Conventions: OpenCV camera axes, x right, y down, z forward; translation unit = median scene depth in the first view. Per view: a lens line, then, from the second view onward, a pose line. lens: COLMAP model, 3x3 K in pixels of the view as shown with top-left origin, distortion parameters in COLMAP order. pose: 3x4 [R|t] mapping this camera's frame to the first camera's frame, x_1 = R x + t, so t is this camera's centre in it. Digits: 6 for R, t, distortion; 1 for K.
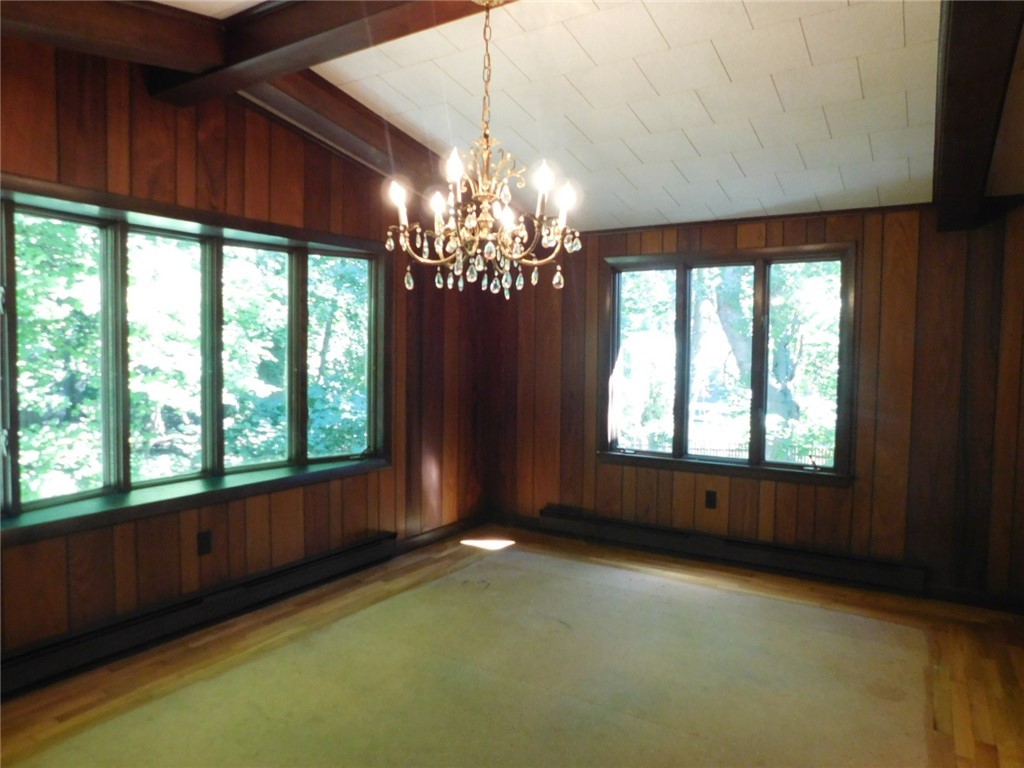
lens RADIAL K [[673.7, 0, 512.0], [0, 673.7, 384.0], [0, 0, 1]] dist [-0.071890, 0.053061]
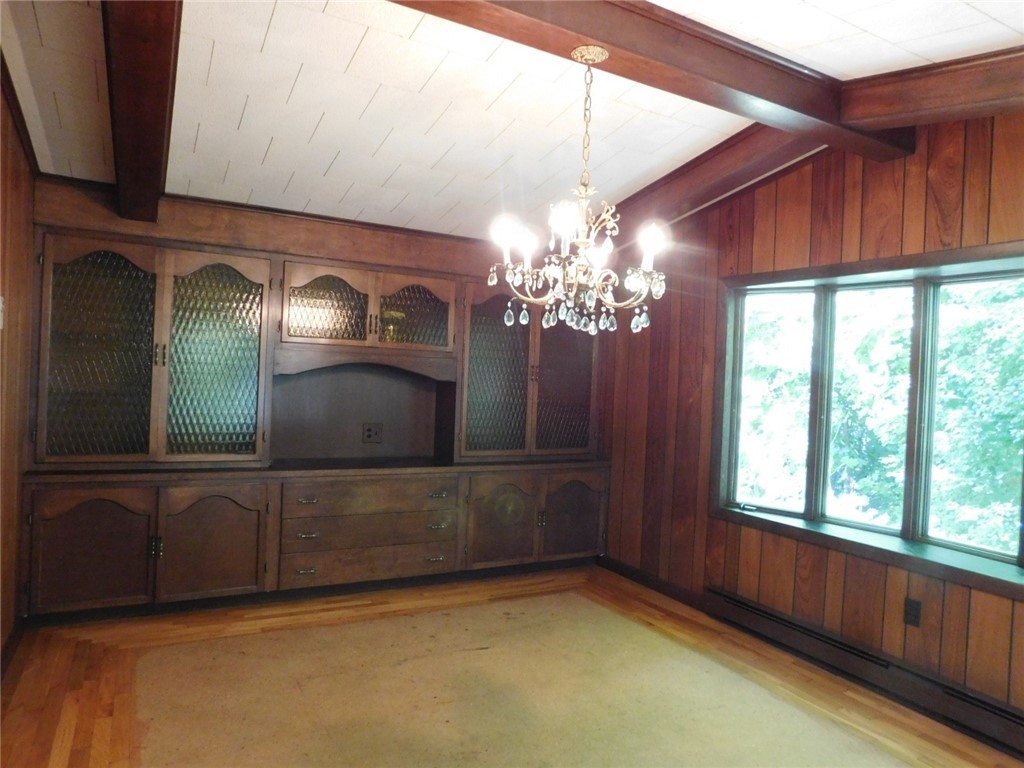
lens RADIAL K [[673.7, 0, 512.0], [0, 673.7, 384.0], [0, 0, 1]] dist [-0.071890, 0.053061]
pose [[-0.472899, -0.019174, -0.880908, 0.650192], [-0.101703, 0.994269, 0.032956, -0.050856], [0.875228, 0.105176, -0.472139, 0.984962]]
